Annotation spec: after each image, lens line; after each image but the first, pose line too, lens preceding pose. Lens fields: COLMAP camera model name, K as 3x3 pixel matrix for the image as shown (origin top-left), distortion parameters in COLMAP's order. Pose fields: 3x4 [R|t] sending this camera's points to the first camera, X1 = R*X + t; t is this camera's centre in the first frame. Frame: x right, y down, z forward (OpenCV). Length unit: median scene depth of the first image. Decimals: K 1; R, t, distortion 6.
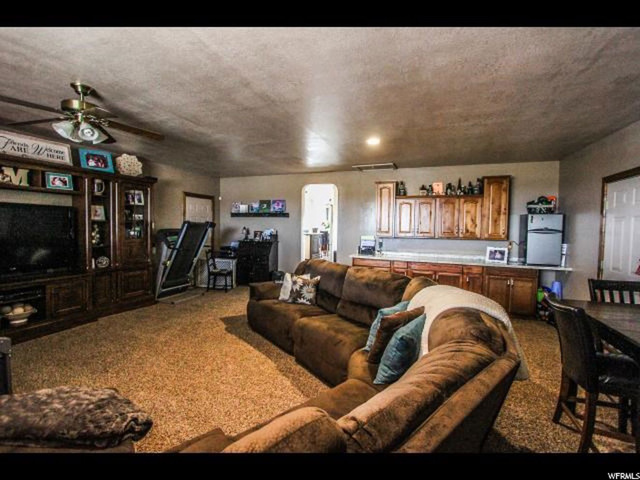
lens RADIAL K [[294.7, 0, 320.0], [0, 294.7, 239.1], [0, 0, 1]] dist [-0.014575, -0.000031]
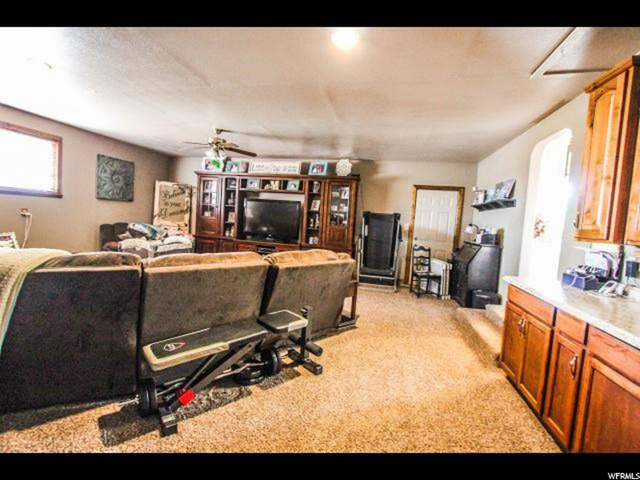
lens RADIAL K [[294.7, 0, 321.5], [0, 294.7, 239.7], [0, 0, 1]] dist [-0.014575, -0.000031]
pose [[0.133772, 0.057345, -0.989352, 0.680443], [-0.105429, 0.993482, 0.043329, 0.011486], [0.985388, 0.098510, 0.138946, 0.856935]]
